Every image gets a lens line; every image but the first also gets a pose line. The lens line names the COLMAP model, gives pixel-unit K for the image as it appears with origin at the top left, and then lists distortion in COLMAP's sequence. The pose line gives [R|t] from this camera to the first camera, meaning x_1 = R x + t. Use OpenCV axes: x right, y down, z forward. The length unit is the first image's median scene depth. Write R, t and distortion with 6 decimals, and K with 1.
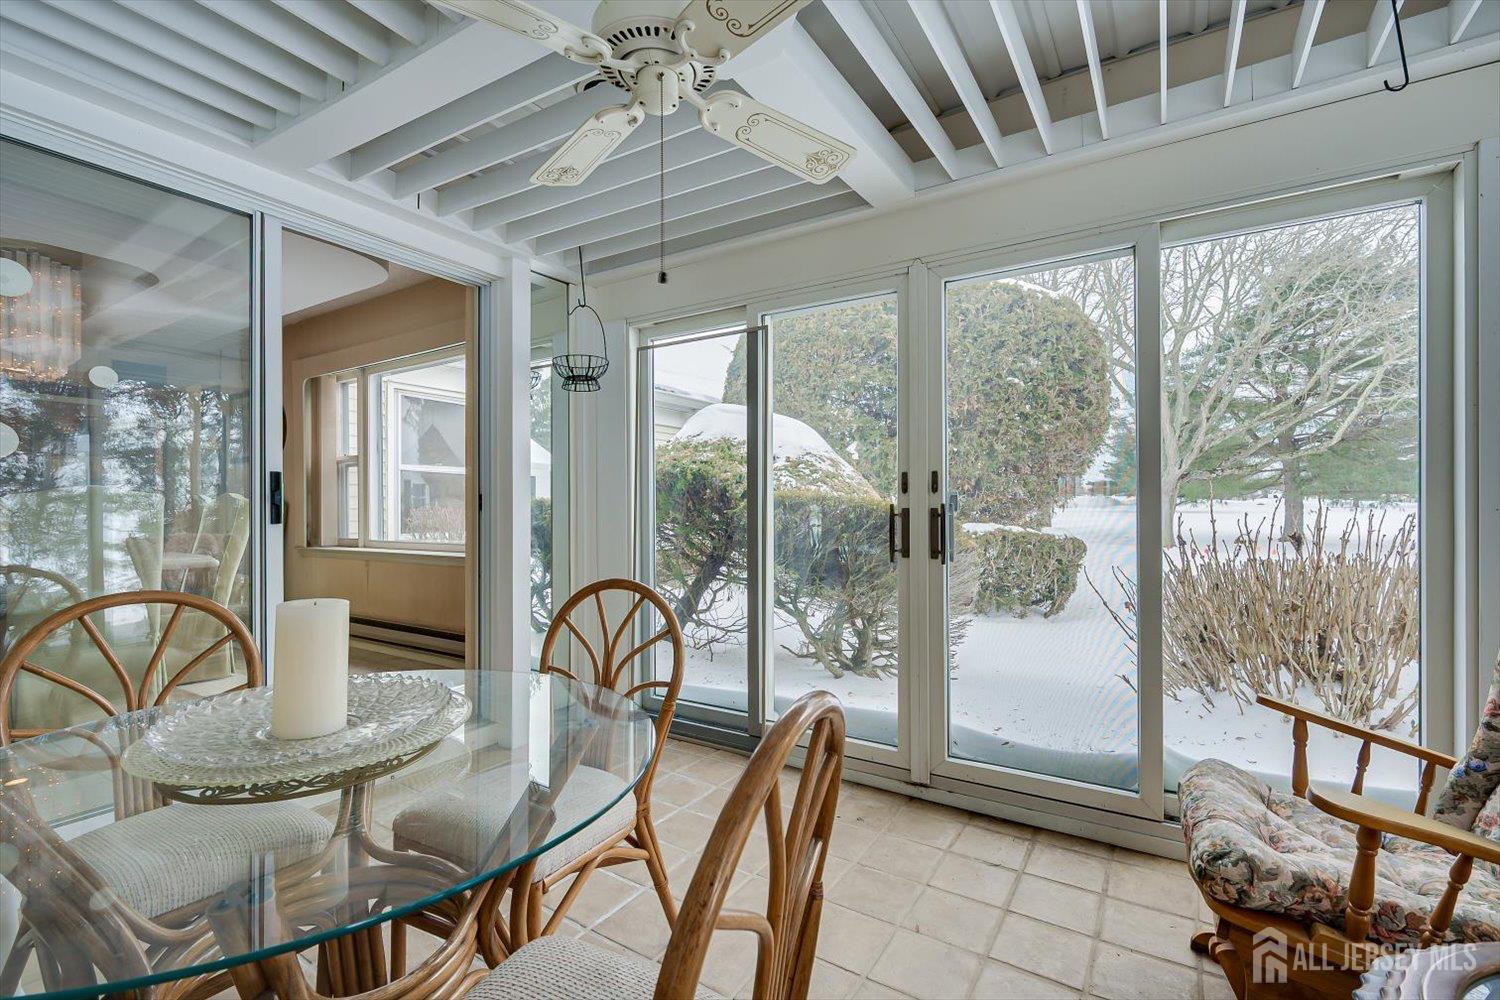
lens RADIAL K [[659.0, 0, 753.3], [0, 659.0, 501.2], [0, 0, 1]] dist [-0.001306, 0.000764]
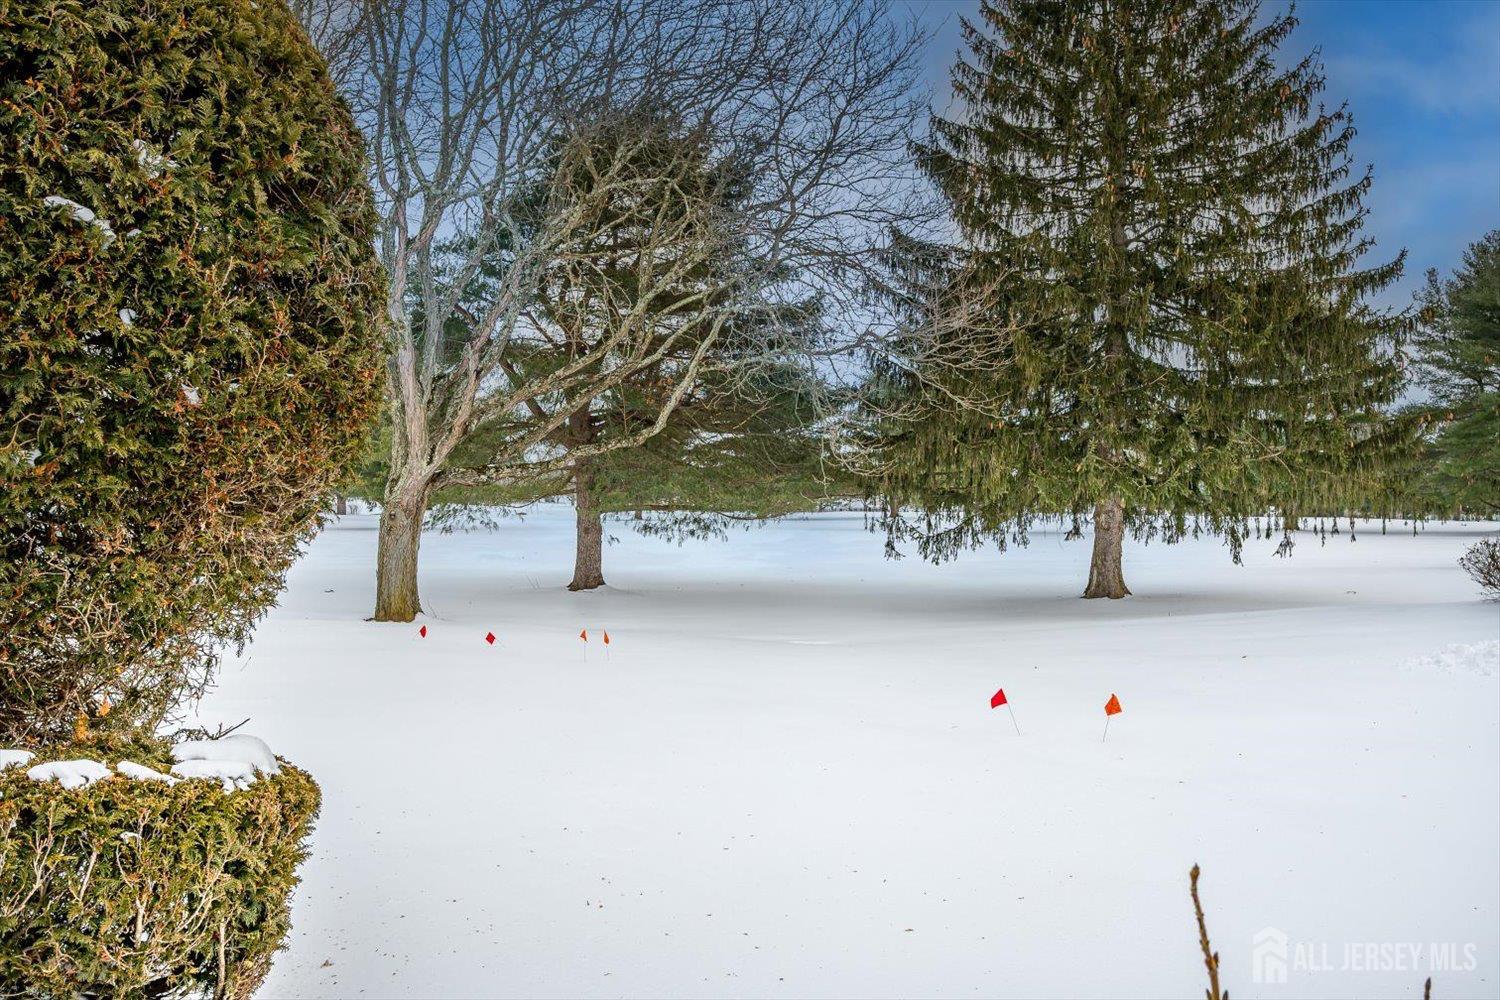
lens RADIAL K [[1258.5, 0, 749.6], [0, 1258.5, 498.5], [0, 0, 1]] dist [-0.003173, -0.006345]
pose [[0.659039, 0.004324, 0.752096, 0.193154], [-0.005845, 0.999983, -0.000628, -0.068078], [-0.752086, -0.003982, 0.659053, 0.456933]]
